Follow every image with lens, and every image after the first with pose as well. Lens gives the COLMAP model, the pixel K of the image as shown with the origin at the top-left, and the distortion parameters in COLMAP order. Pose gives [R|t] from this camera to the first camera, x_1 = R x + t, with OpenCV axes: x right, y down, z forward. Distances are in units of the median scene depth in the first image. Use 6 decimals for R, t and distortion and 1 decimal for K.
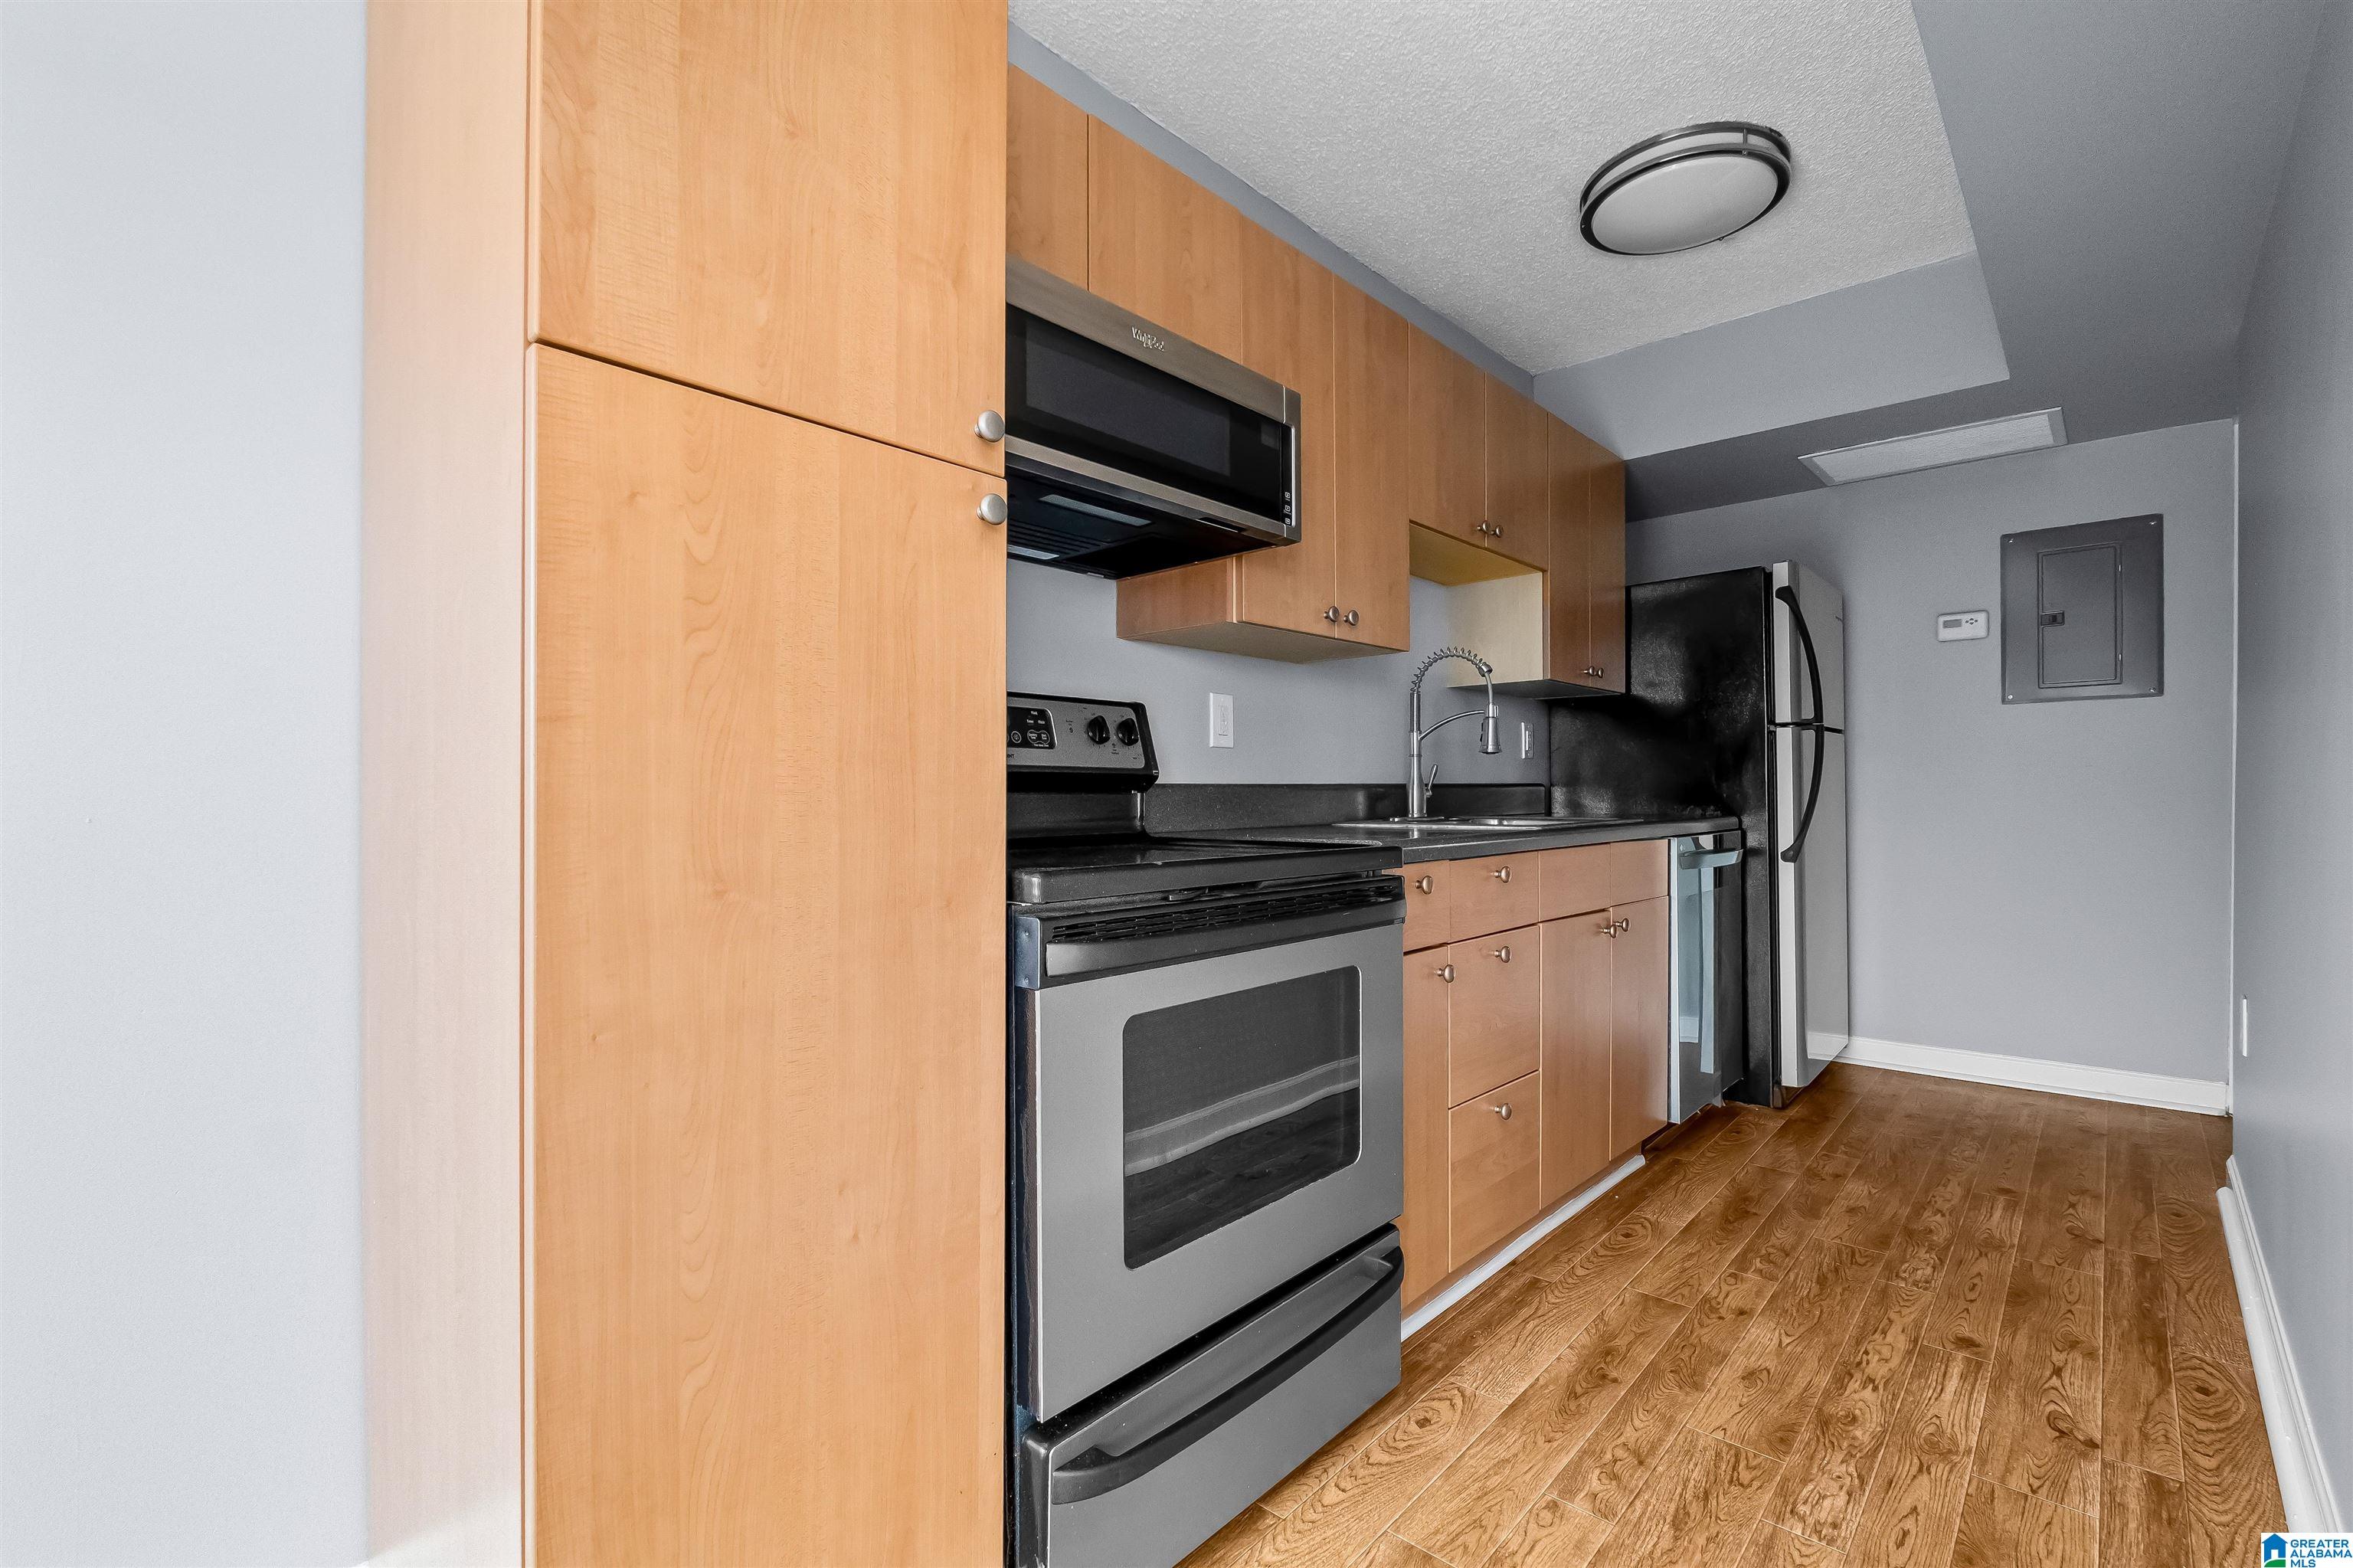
lens RADIAL K [[1032.8, 0, 1165.8], [0, 1032.8, 807.5], [0, 0, 1]] dist [-0.004497, 0.000298]
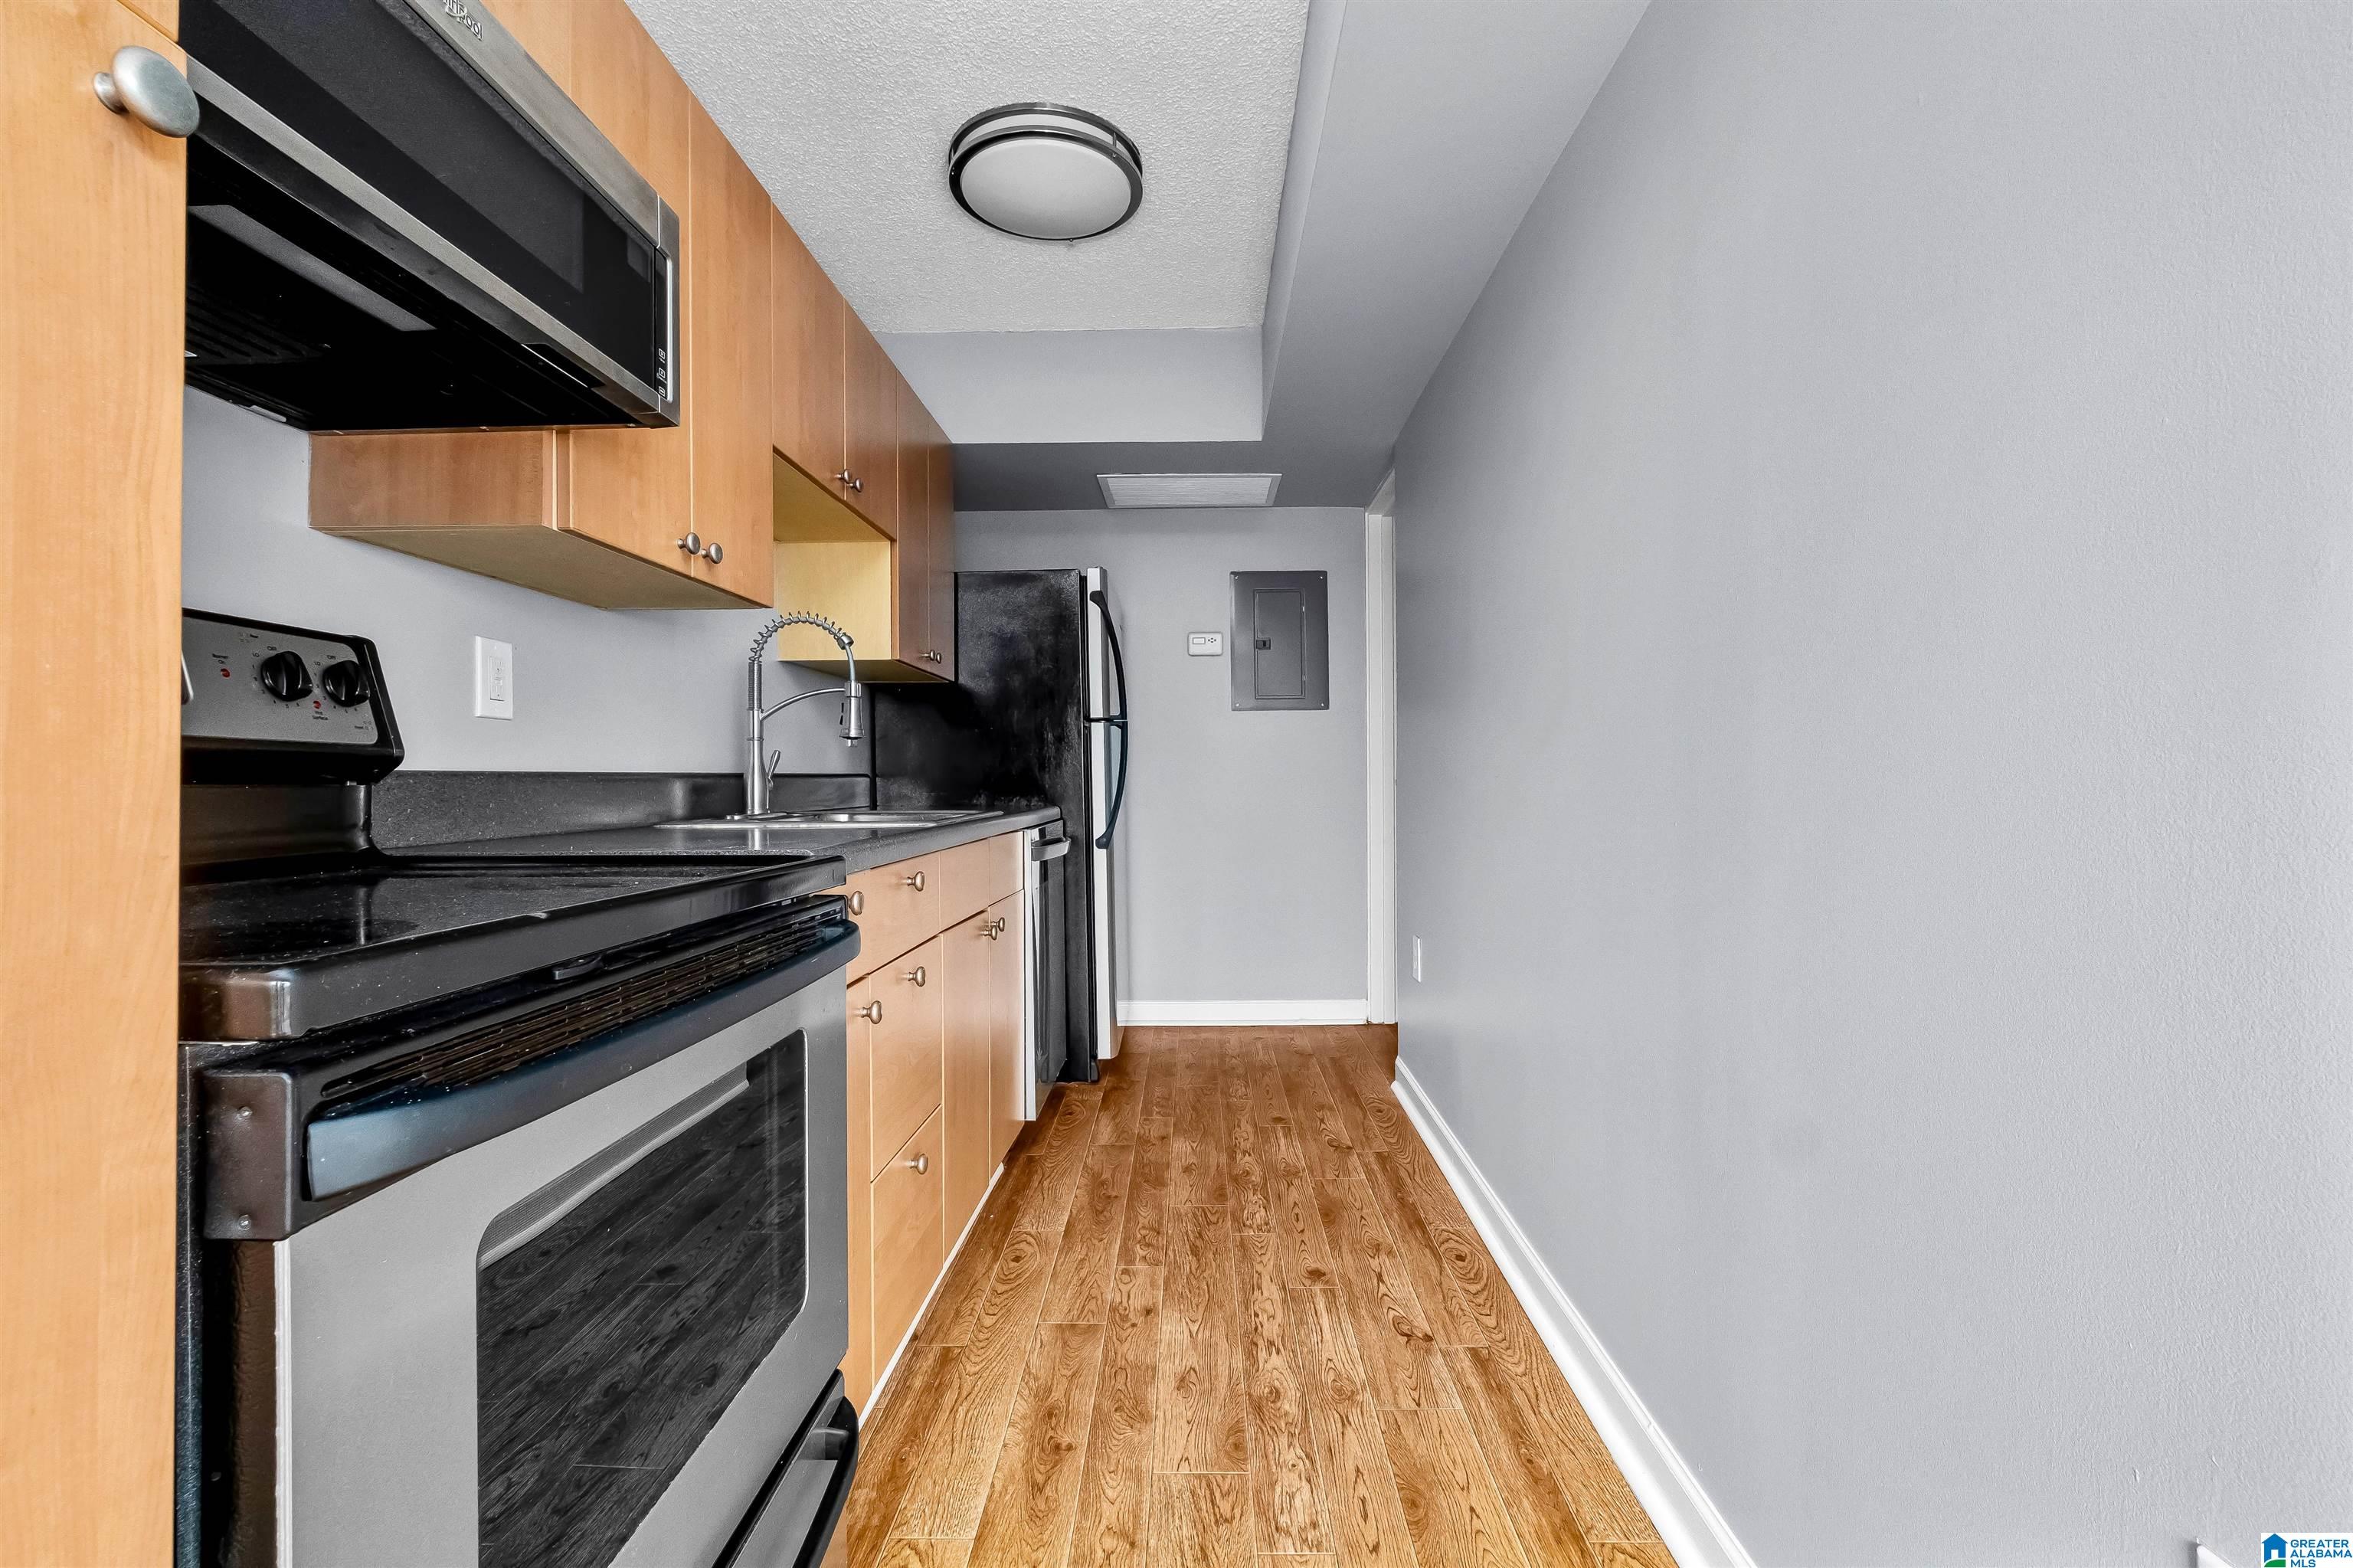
lens RADIAL K [[1032.8, 0, 1184.0], [0, 1032.8, 776.5], [0, 0, 1]] dist [-0.004497, 0.000298]
pose [[0.746067, 0.002603, 0.665866, -0.066169], [0.012397, 0.999765, -0.017799, -0.002439], [-0.665755, 0.021534, 0.745859, 0.212460]]
